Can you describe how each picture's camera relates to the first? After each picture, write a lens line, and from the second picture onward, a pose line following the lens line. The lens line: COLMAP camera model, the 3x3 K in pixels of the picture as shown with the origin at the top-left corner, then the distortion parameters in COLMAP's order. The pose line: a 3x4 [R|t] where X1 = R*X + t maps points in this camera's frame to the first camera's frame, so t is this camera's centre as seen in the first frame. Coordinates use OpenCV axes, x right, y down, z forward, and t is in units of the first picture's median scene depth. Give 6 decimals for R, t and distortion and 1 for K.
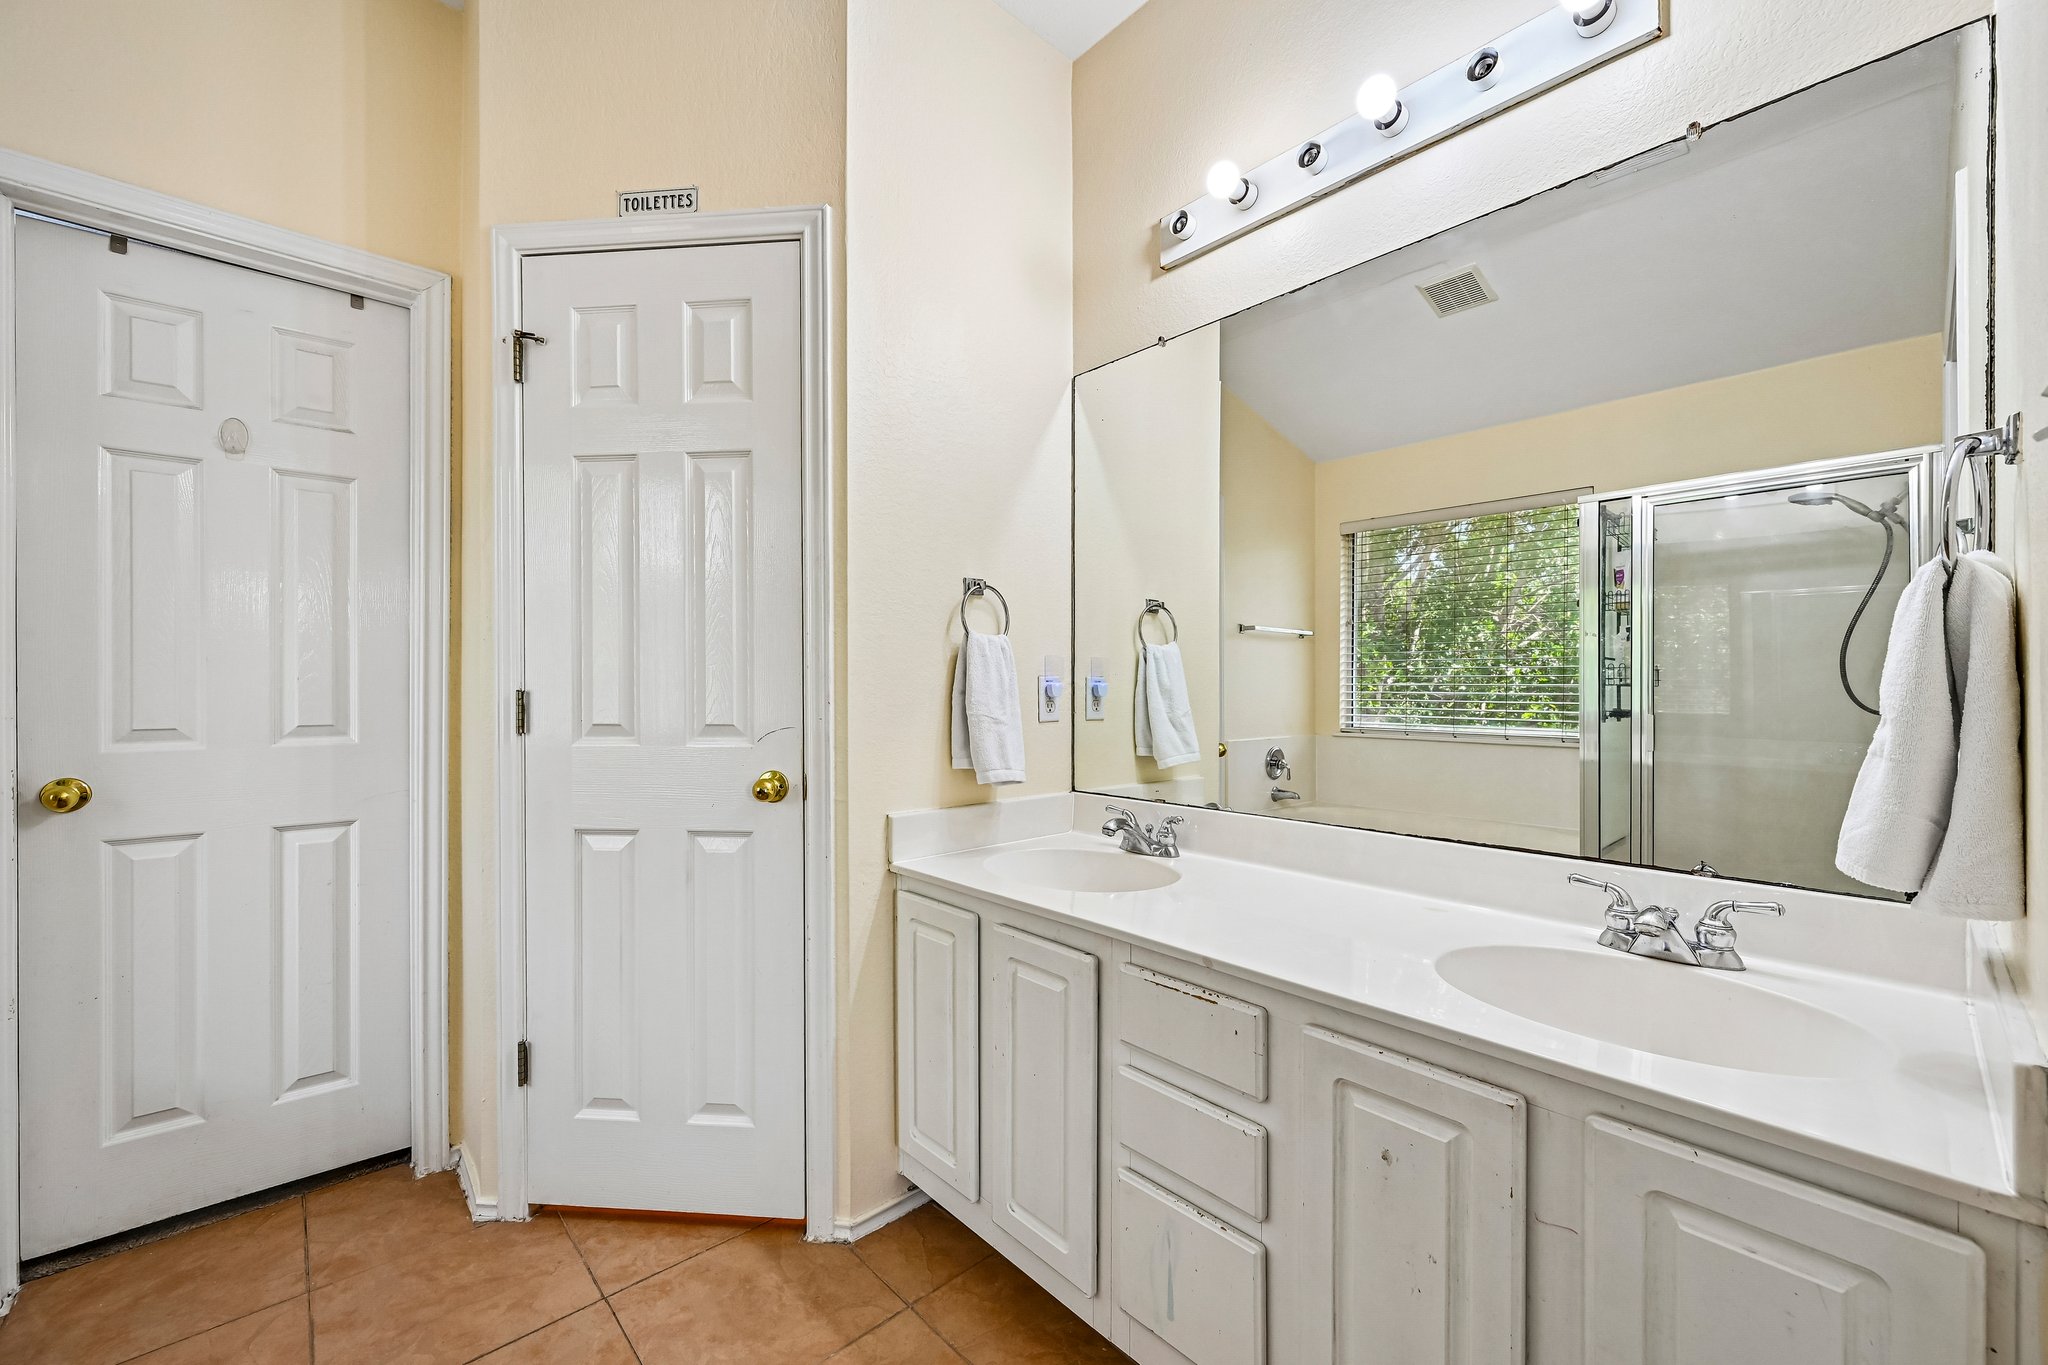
lens RADIAL K [[800.6, 0, 1027.4], [0, 800.6, 681.1], [0, 0, 1]] dist [-0.000135, 0.000279]
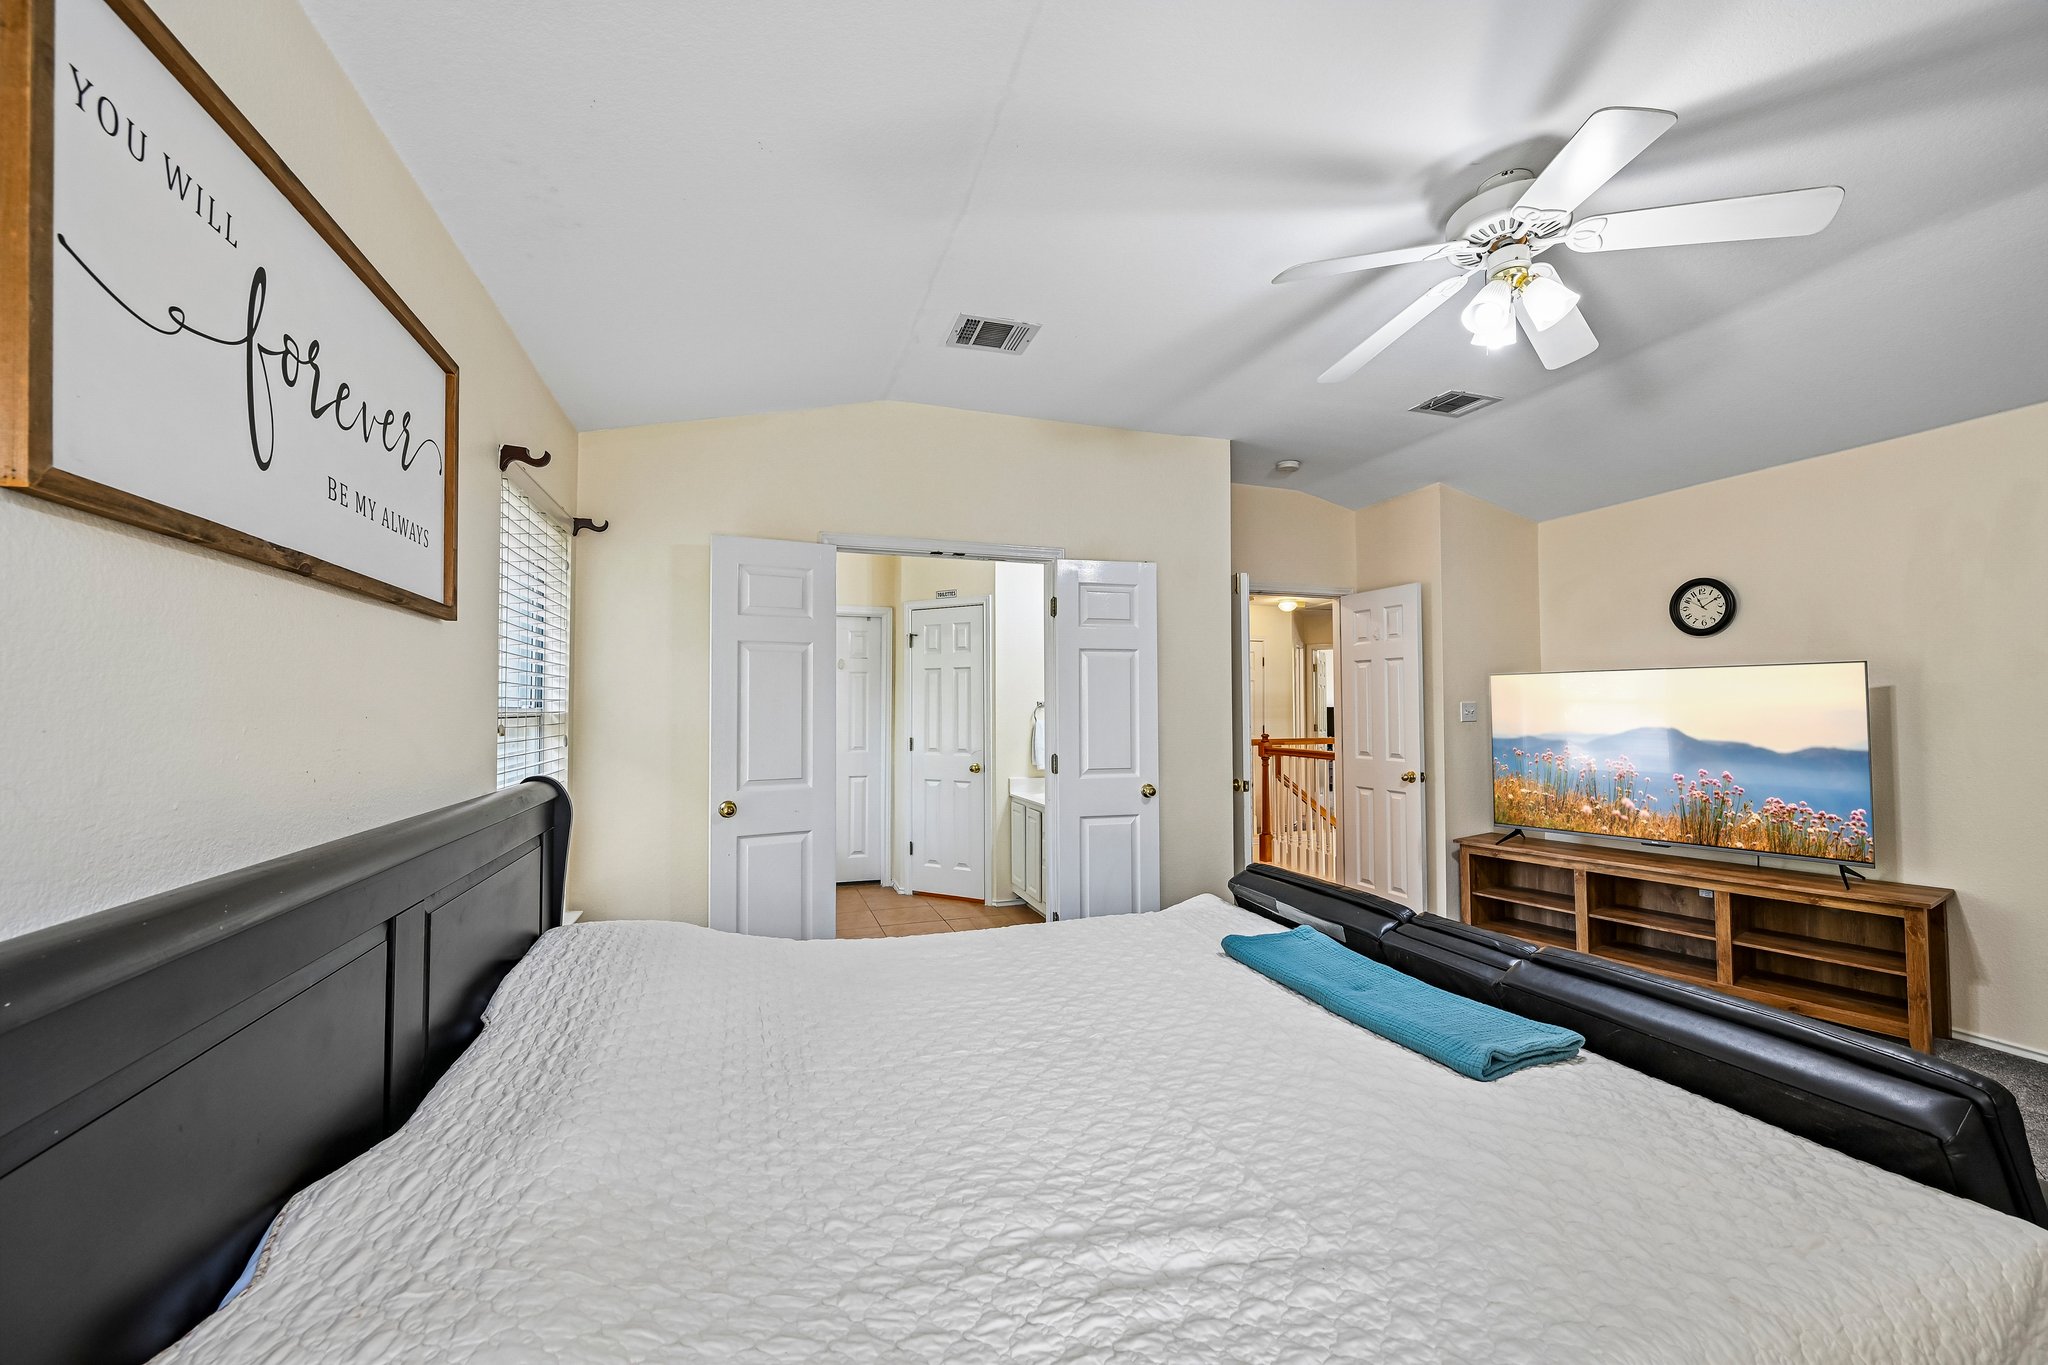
lens RADIAL K [[800.6, 0, 1027.4], [0, 800.6, 681.1], [0, 0, 1]] dist [-0.000135, 0.000279]
pose [[0.917954, -0.012266, -0.396496, 1.192363], [0.001895, 0.999646, -0.026537, -0.141391], [0.396681, 0.023608, 0.917653, -1.964288]]
